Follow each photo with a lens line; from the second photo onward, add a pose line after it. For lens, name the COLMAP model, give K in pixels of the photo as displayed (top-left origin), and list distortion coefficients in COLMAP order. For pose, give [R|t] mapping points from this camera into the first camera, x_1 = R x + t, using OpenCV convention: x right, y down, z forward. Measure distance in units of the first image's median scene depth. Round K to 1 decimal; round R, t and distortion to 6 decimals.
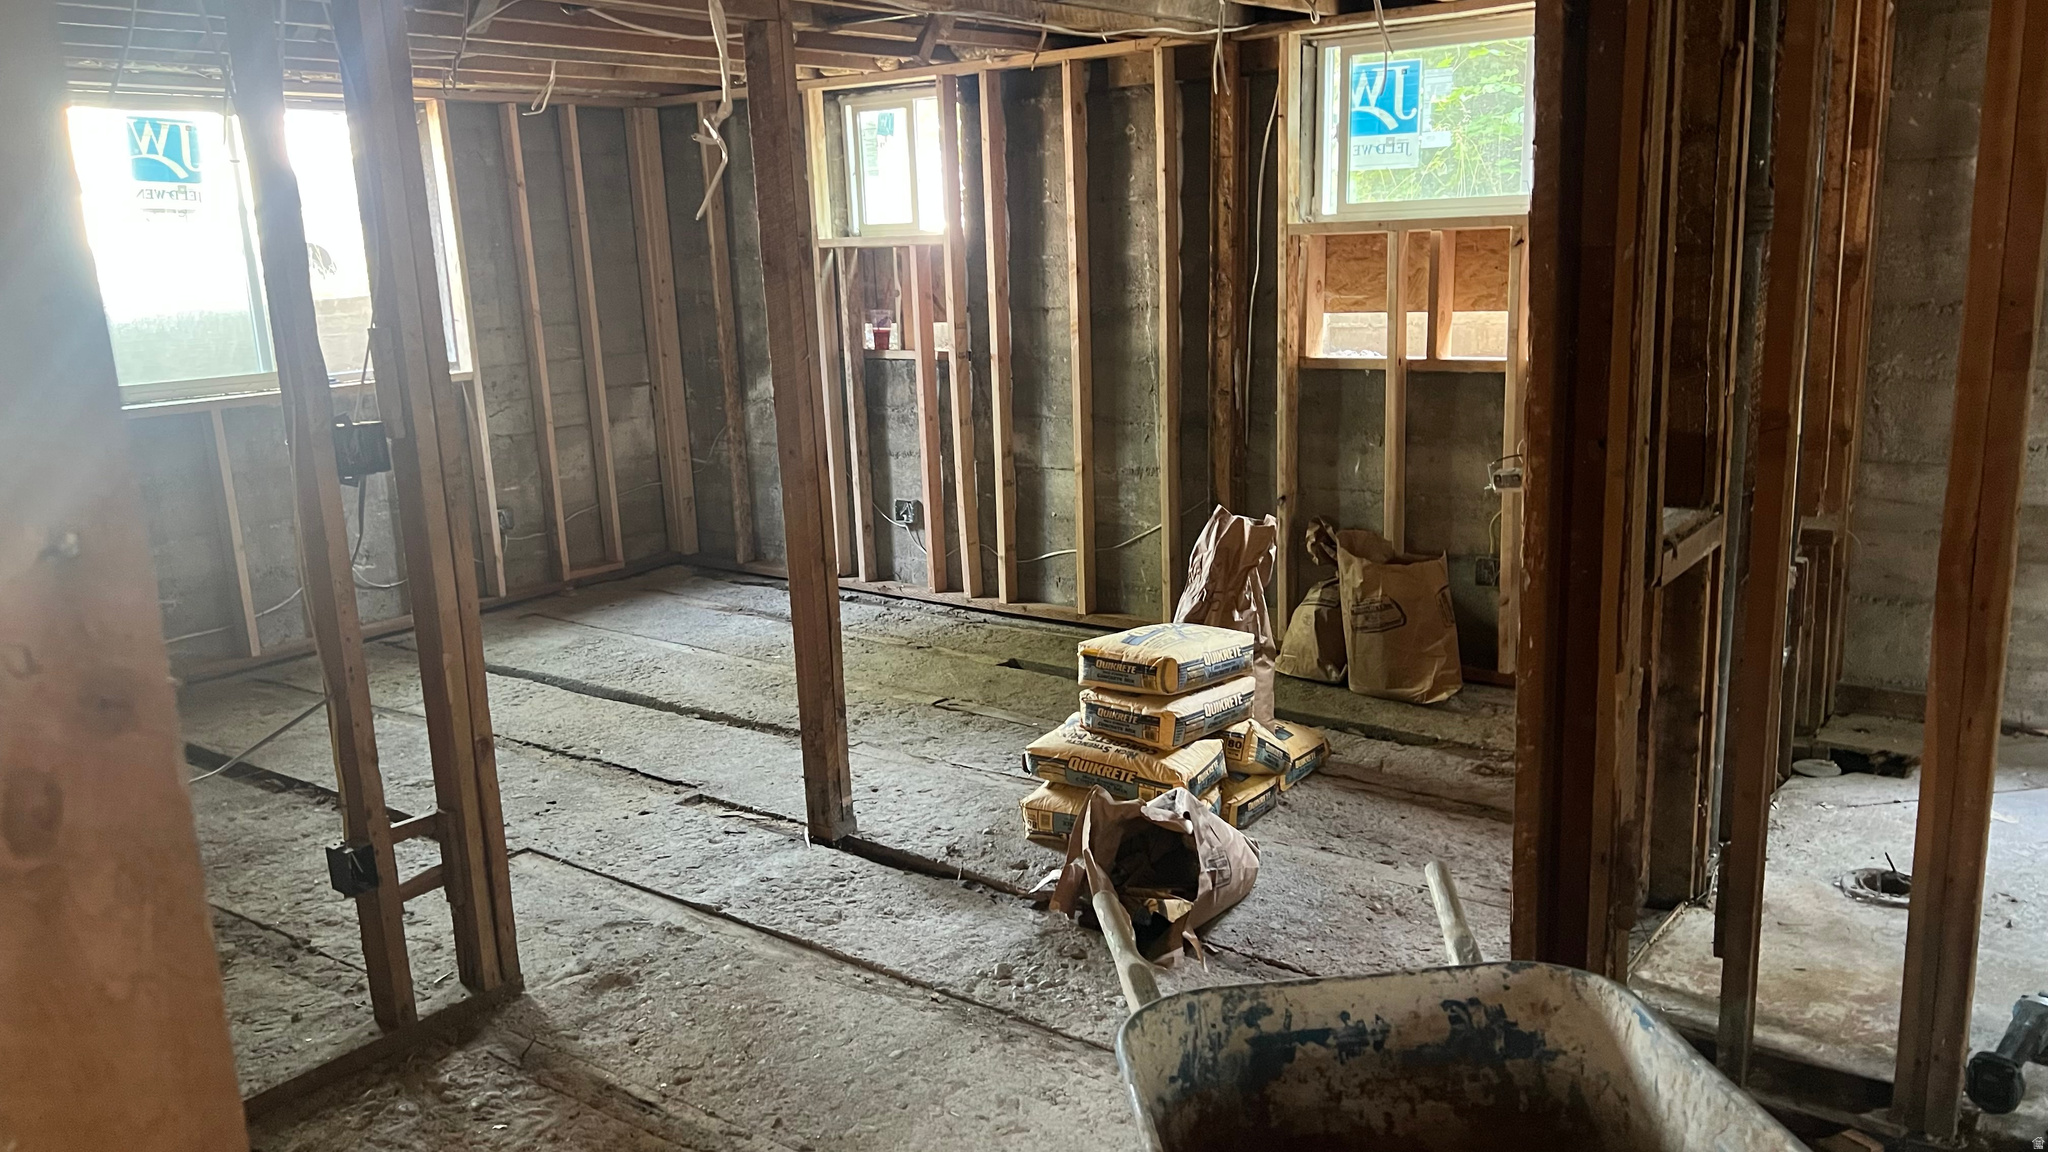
lens RADIAL K [[1513.2, 0, 1030.7], [0, 1513.2, 578.9], [0, 0, 1]] dist [0.004892, -0.001504]
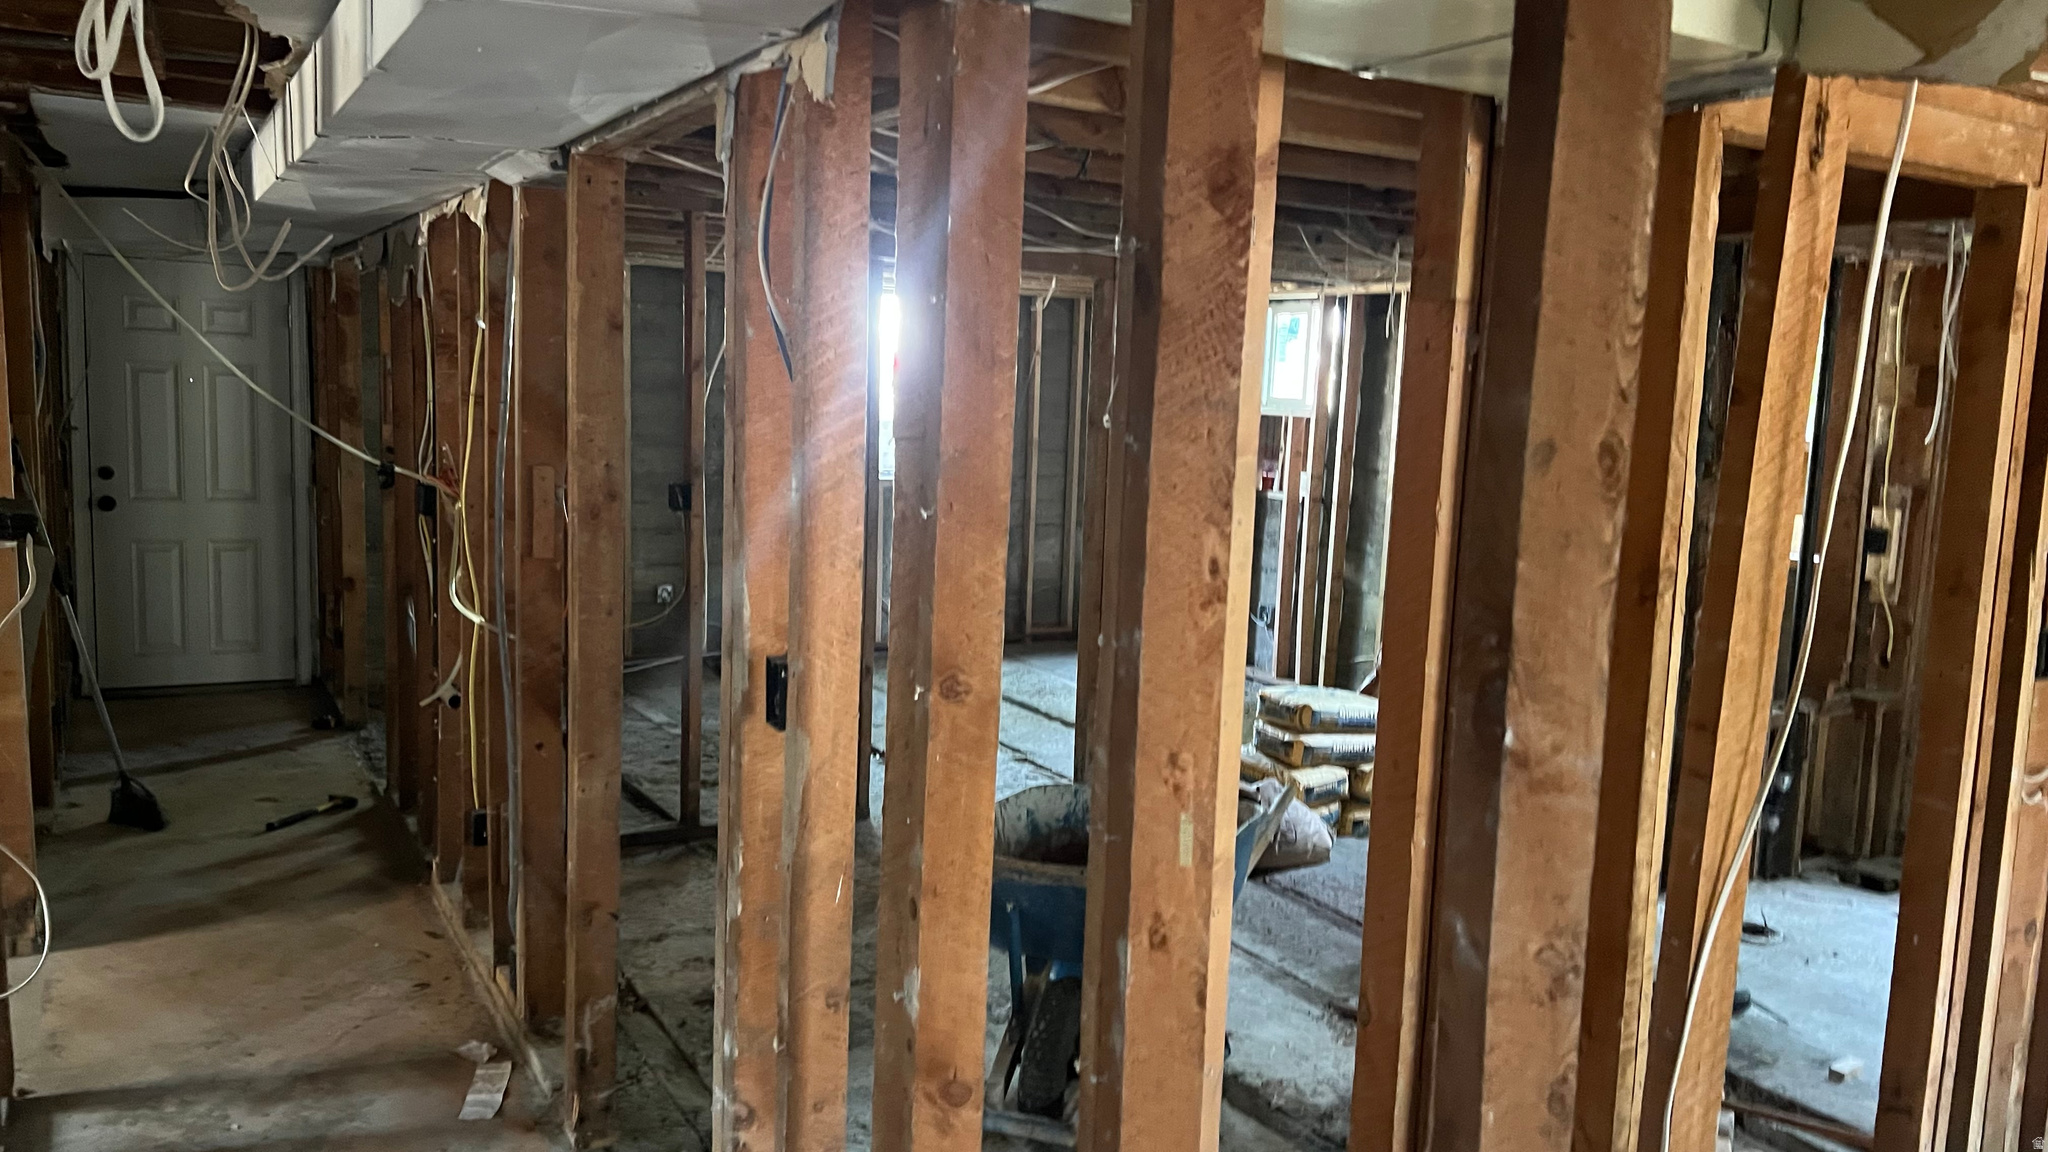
lens RADIAL K [[1513.2, 0, 1021.8], [0, 1513.2, 574.0], [0, 0, 1]] dist [0.004892, -0.001504]
pose [[0.910795, 0.117720, -0.395720, 0.295880], [-0.154379, 0.986065, -0.061985, 0.043883], [0.382909, 0.117546, 0.916277, -0.353754]]
